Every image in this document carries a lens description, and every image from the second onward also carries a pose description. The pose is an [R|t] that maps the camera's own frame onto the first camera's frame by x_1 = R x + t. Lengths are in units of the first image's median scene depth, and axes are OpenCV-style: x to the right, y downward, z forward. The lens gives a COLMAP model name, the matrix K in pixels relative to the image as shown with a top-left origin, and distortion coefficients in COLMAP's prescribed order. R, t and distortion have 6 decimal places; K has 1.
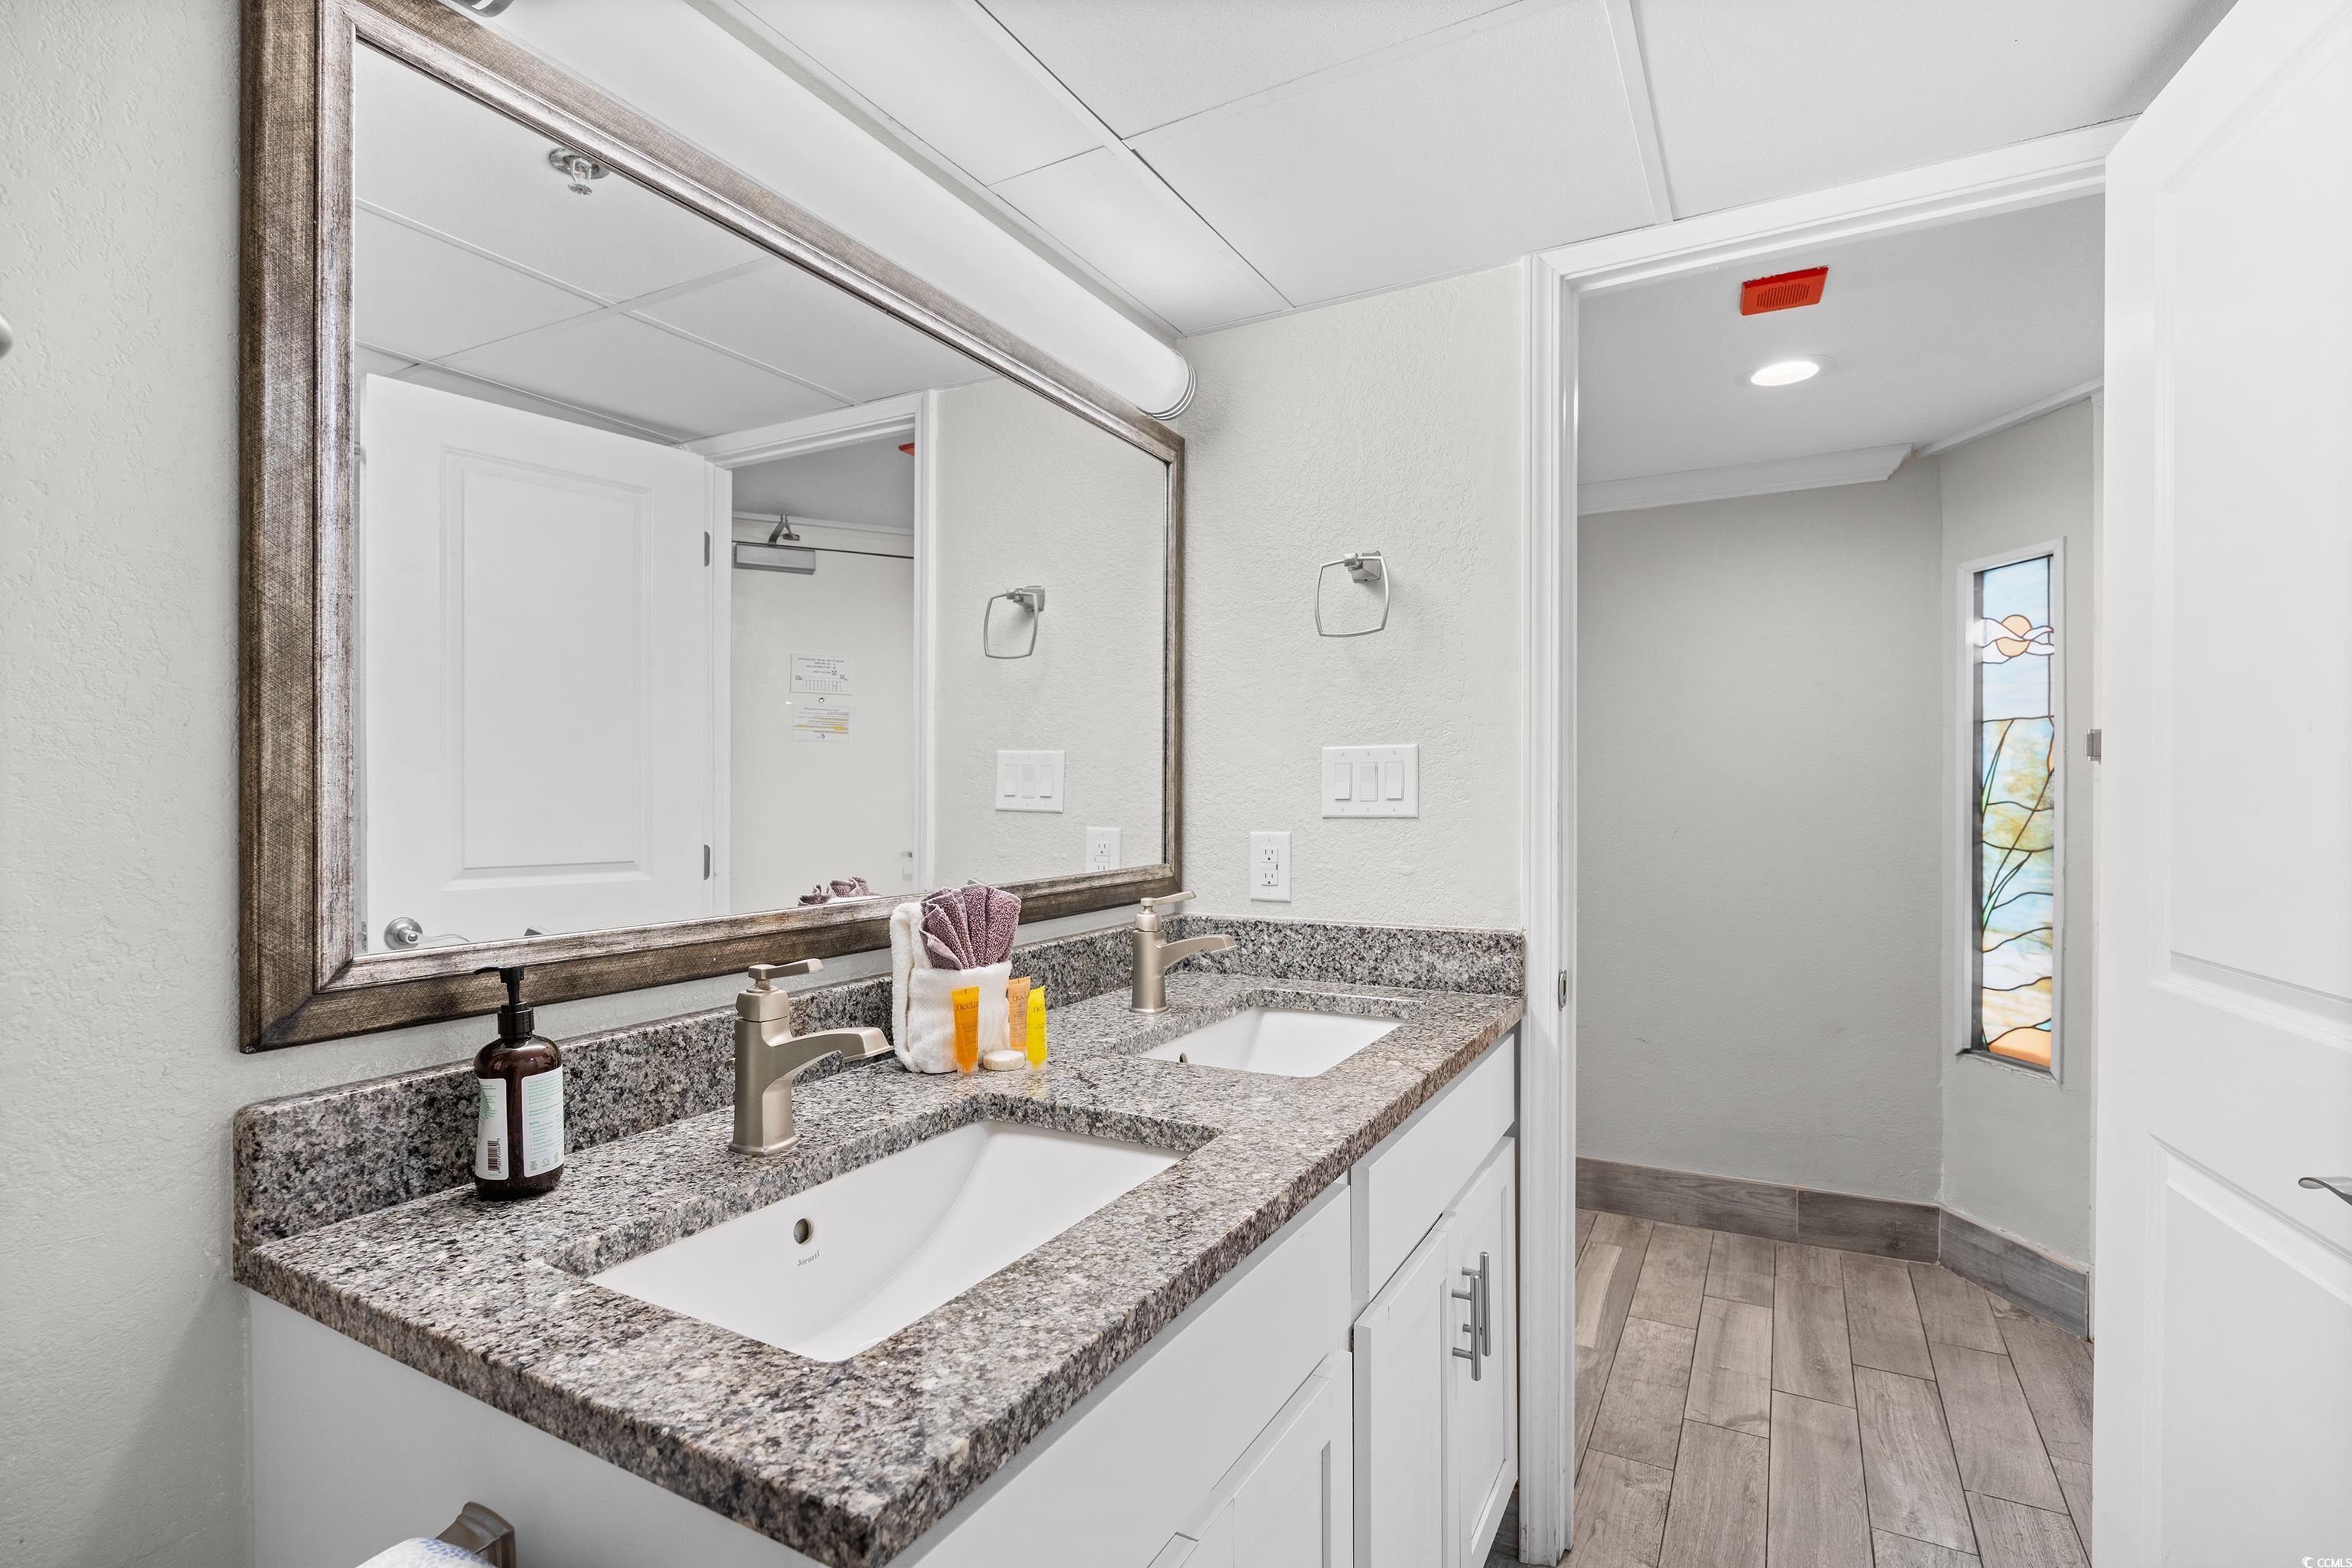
lens RADIAL K [[1119.5, 0, 1172.5], [0, 1119.5, 786.1], [0, 0, 1]] dist [-0.000432, -0.000003]
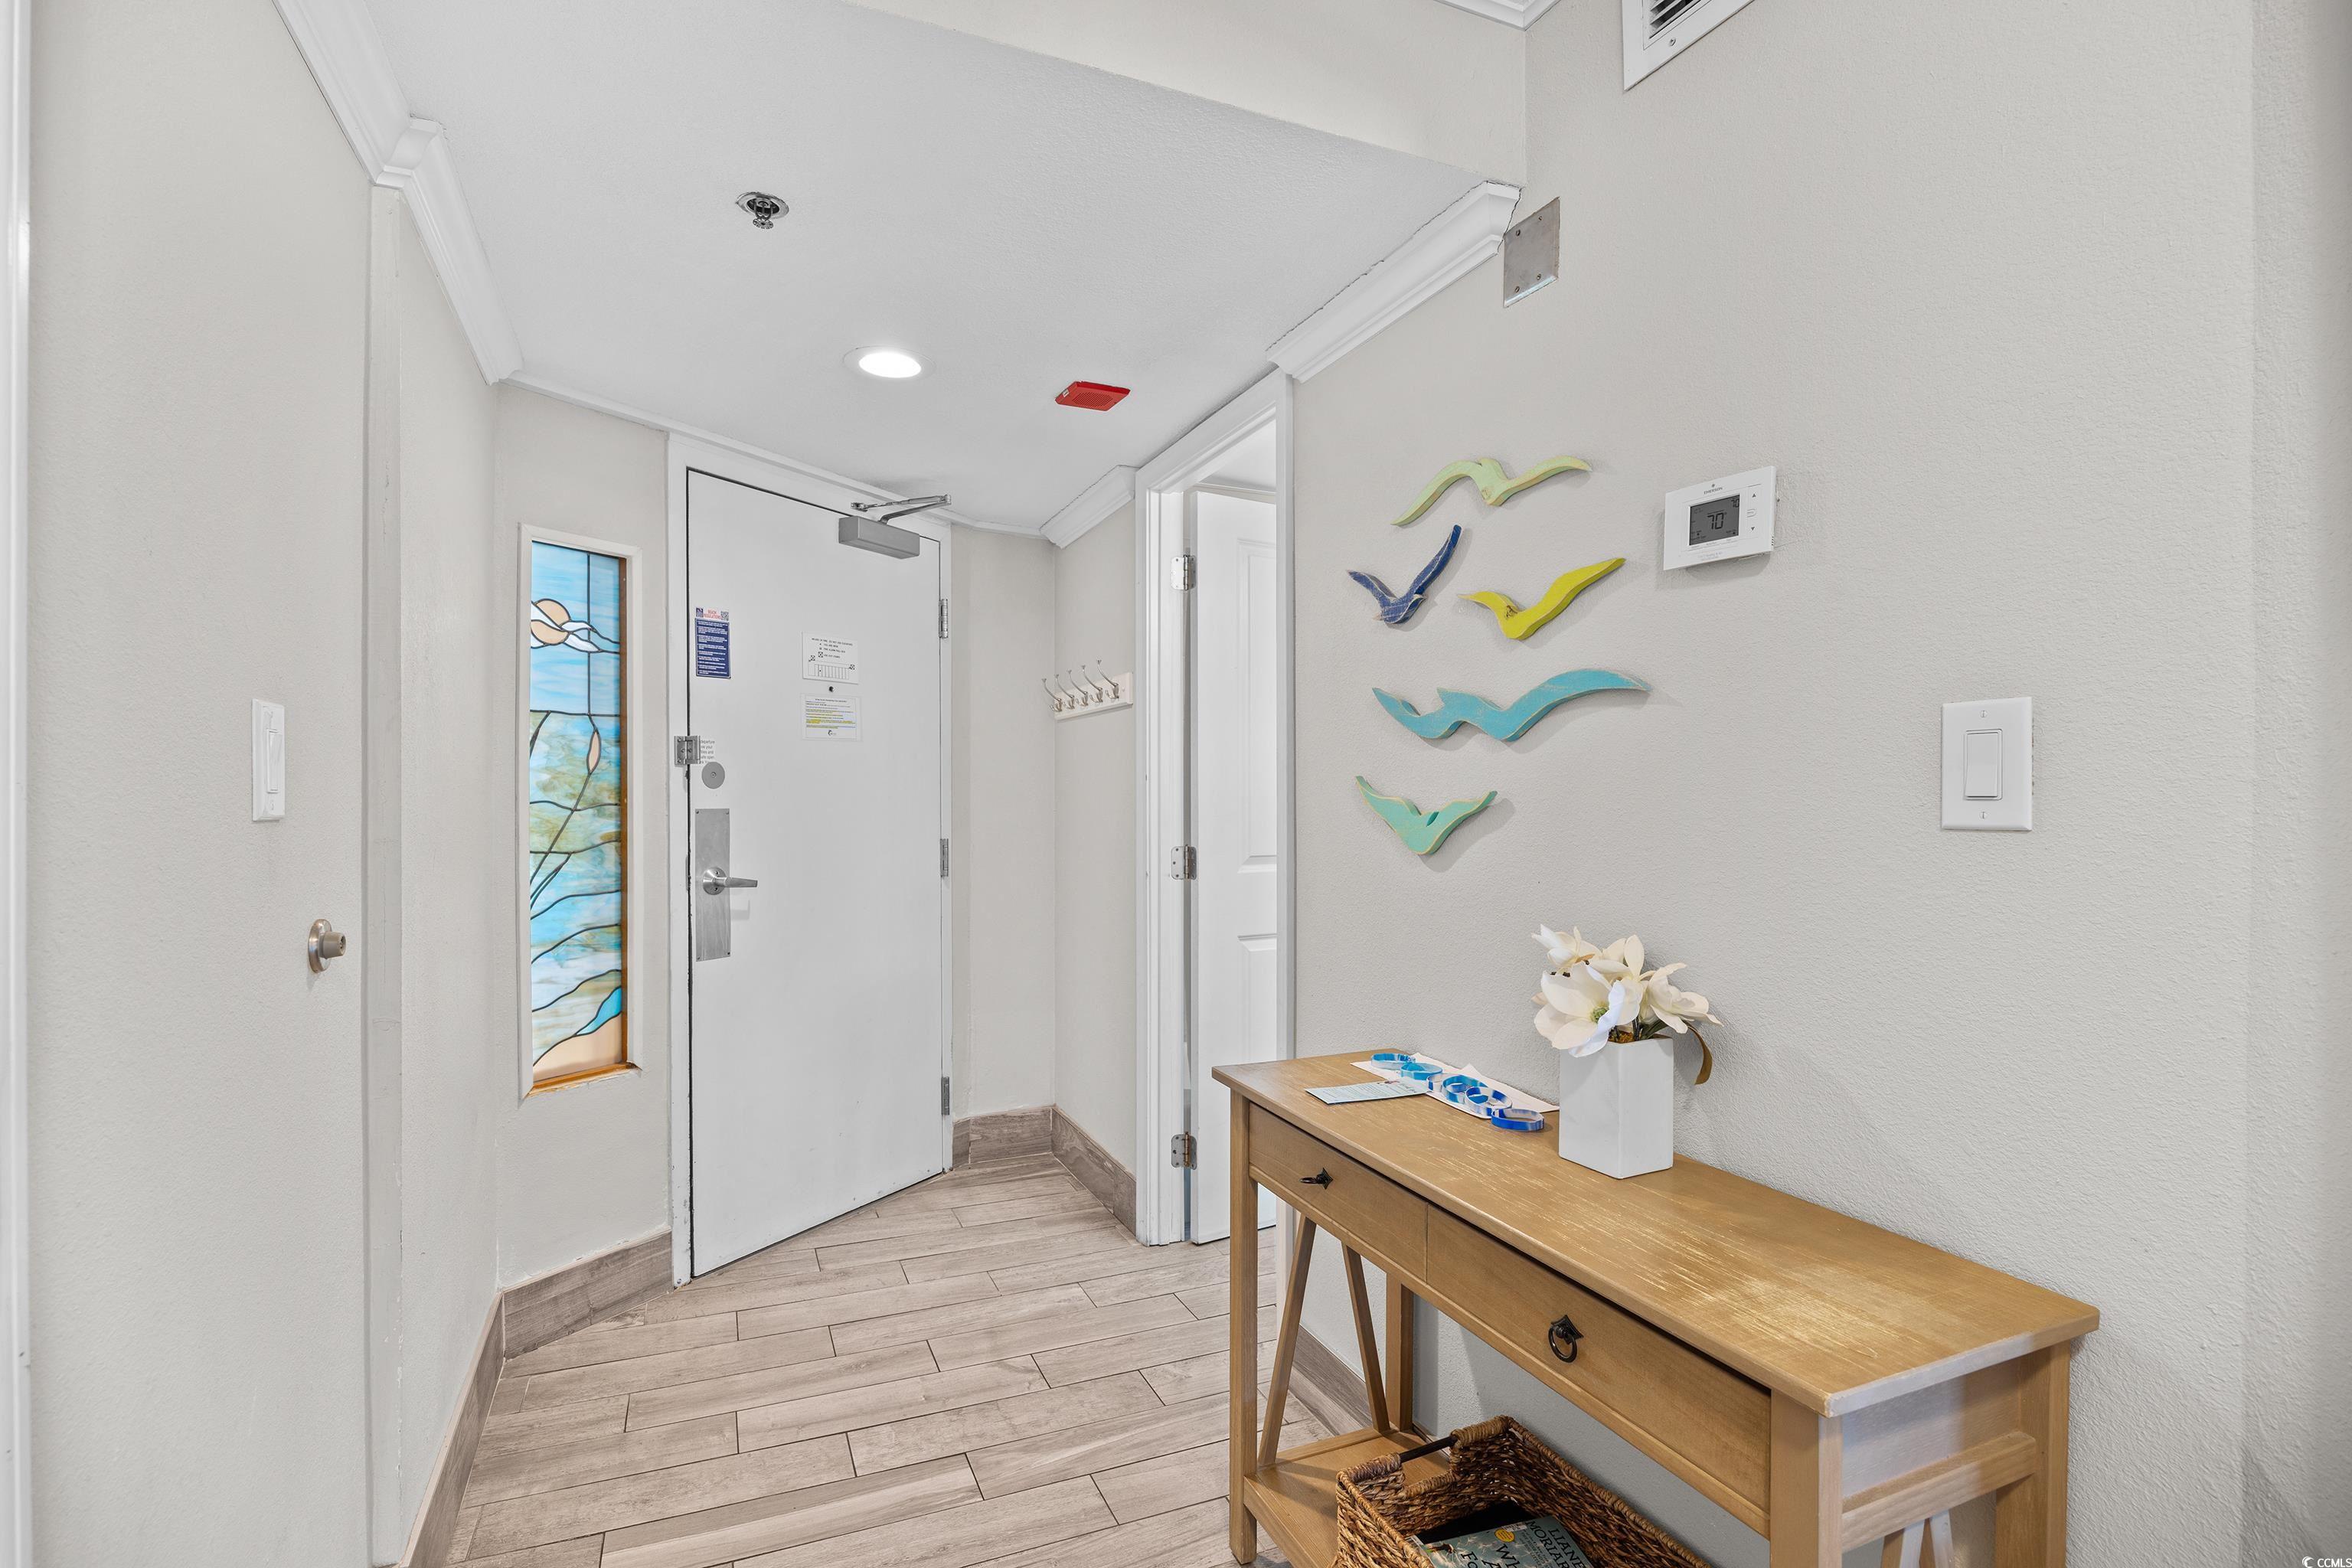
lens RADIAL K [[1119.5, 0, 1172.4], [0, 1119.5, 799.0], [0, 0, 1]] dist [-0.000432, -0.000003]
pose [[-0.786392, -0.000164, 0.617728, -0.228125], [-0.000627, 1.000000, -0.000533, 0.012380], [-0.617728, -0.000806, -0.786391, 1.435111]]
